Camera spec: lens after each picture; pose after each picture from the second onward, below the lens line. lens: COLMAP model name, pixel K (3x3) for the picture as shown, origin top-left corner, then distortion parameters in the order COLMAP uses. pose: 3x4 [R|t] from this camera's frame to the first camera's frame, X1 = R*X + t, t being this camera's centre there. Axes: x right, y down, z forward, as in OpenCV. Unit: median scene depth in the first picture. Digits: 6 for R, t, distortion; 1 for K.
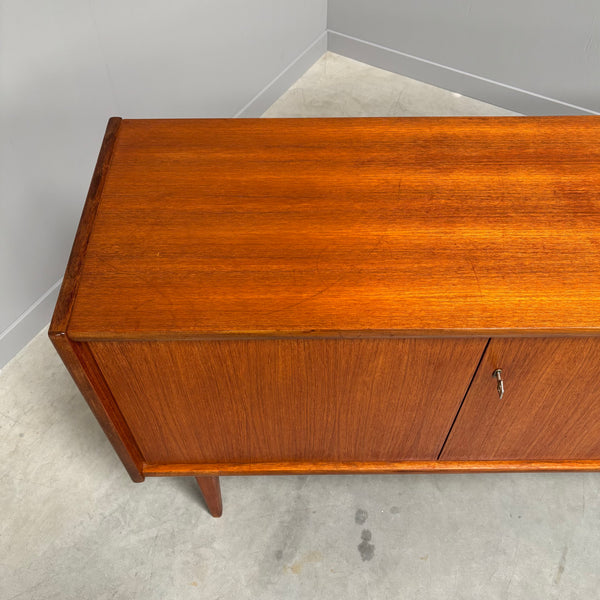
lens RADIAL K [[626.7, 0, 300.0], [0, 626.7, 300.0], [0, 0, 1]] dist [-0.000531, 0.050327]
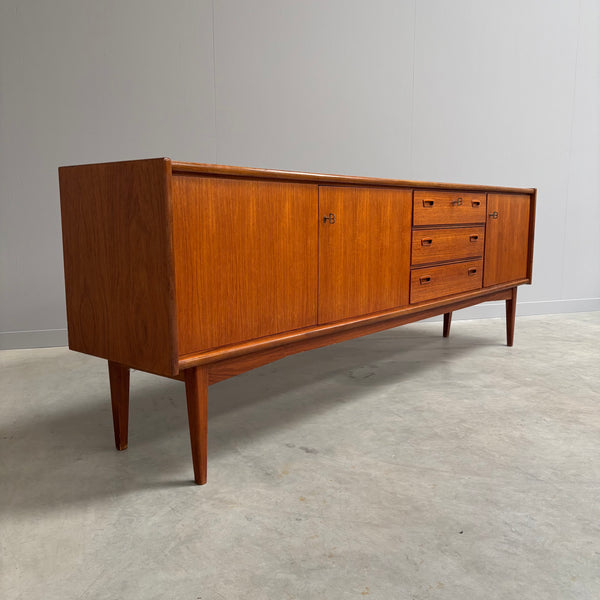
lens RADIAL K [[614.3, 0, 302.1], [0, 614.3, 302.1], [0, 0, 1]] dist [0.038516, -0.036224]
pose [[0.647564, -0.116310, 0.753082, -0.790918], [0.603470, 0.681716, -0.413627, 0.672853], [-0.465279, 0.722312, 0.511645, 0.135169]]
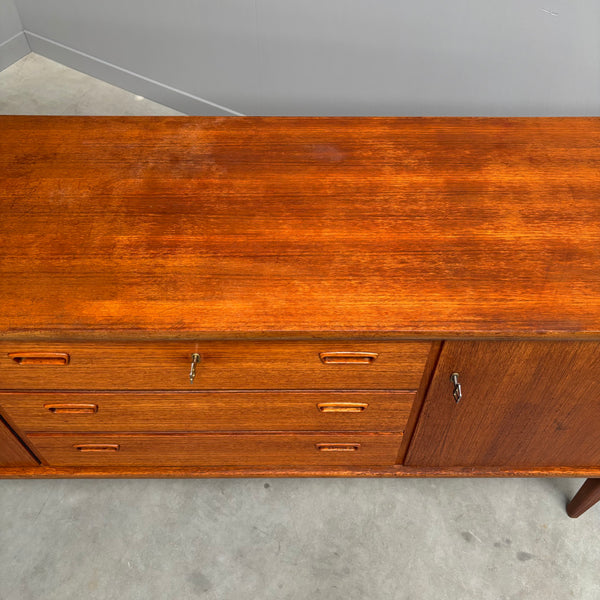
lens RADIAL K [[614.3, 0, 302.1], [0, 614.3, 302.1], [0, 0, 1]] dist [0.038516, -0.036224]
pose [[0.999932, 0.010718, -0.004595, 0.865519], [-0.010728, 0.999940, -0.002031, -0.004649], [0.004573, 0.002080, 0.999987, 0.033928]]
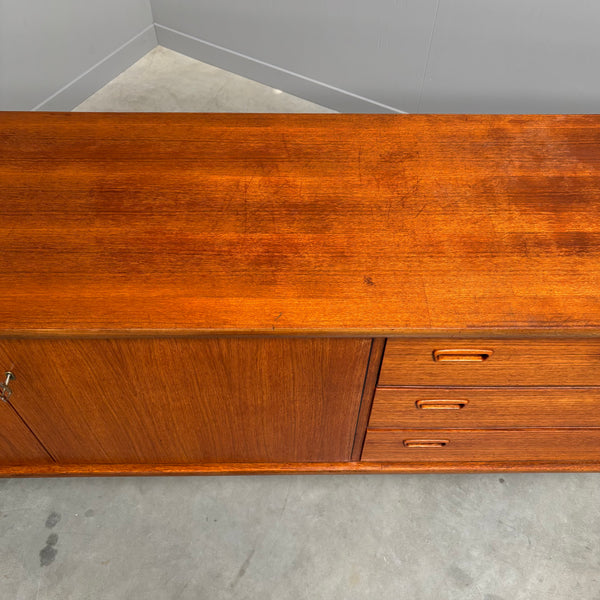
lens RADIAL K [[628.9, 0, 301.0], [0, 628.9, 301.5], [0, 0, 1]] dist [0.008703, 0.023139]
pose [[0.999955, 0.005539, 0.007688, 0.471037], [-0.005585, 0.999966, 0.006024, -0.004276], [-0.007655, -0.006066, 0.999952, 0.013210]]
